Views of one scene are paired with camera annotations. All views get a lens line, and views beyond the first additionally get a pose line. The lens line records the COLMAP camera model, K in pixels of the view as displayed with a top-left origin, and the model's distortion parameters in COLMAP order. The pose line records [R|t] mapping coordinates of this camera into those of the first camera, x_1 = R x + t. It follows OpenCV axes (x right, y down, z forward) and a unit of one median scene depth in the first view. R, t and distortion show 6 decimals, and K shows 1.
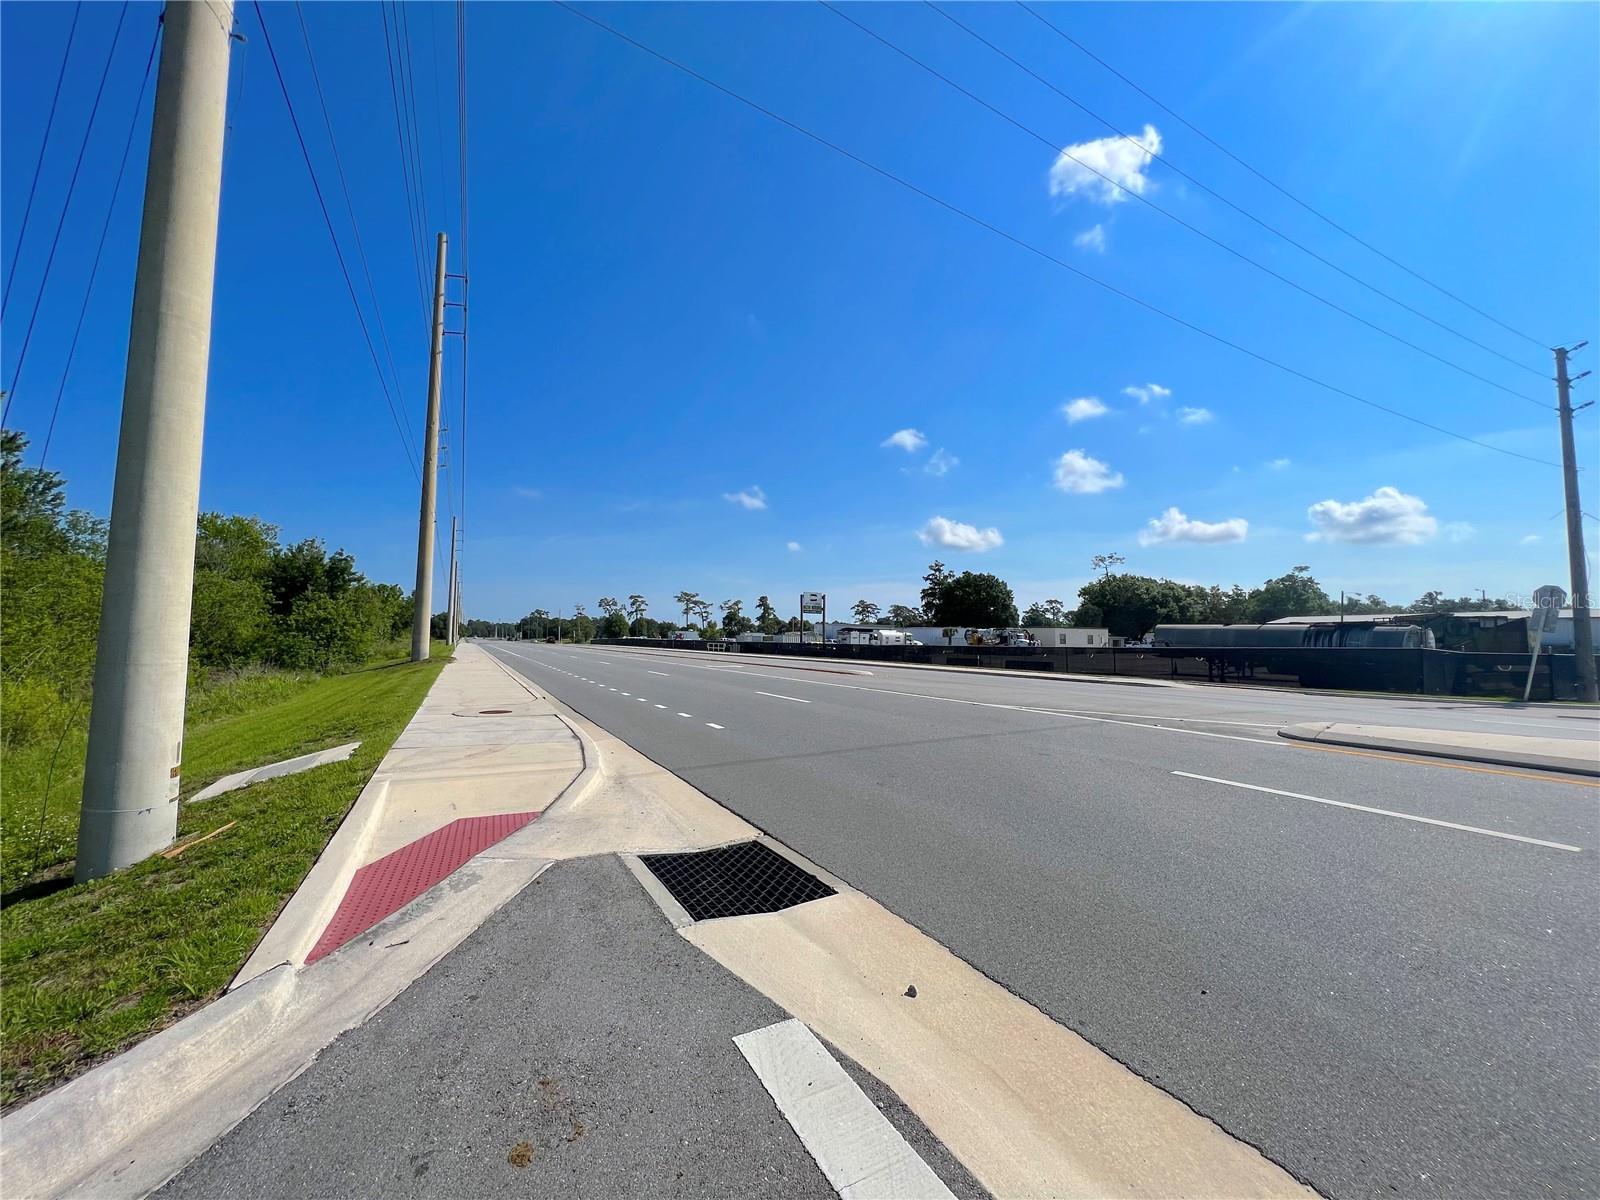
lens RADIAL K [[642.8, 0, 802.3], [0, 642.8, 599.7], [0, 0, 1]] dist [-0.000774, 0.000358]
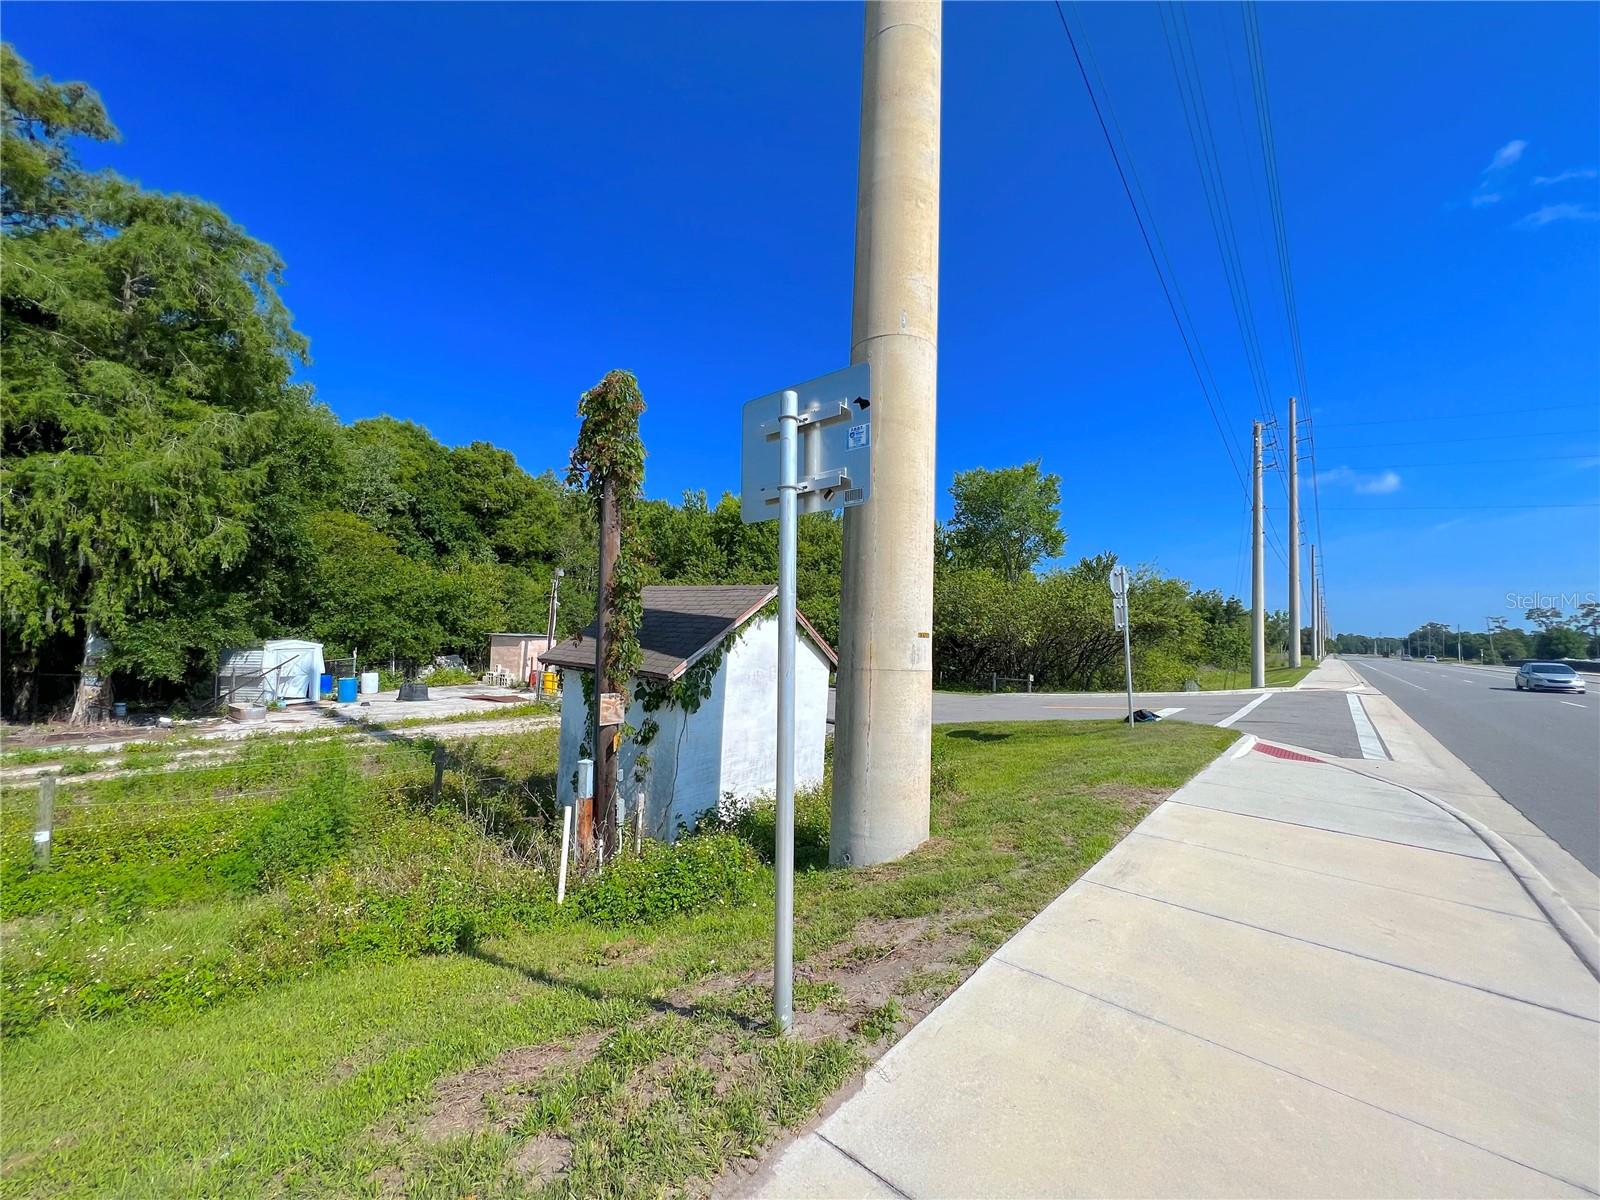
lens RADIAL K [[642.8, 0, 799.4], [0, 642.8, 598.6], [0, 0, 1]] dist [-0.000774, 0.000358]
pose [[0.384150, -0.051516, -0.921832, 0.073983], [0.030605, 0.998604, -0.043052, -0.007963], [0.922763, -0.011675, 0.385191, -0.133916]]
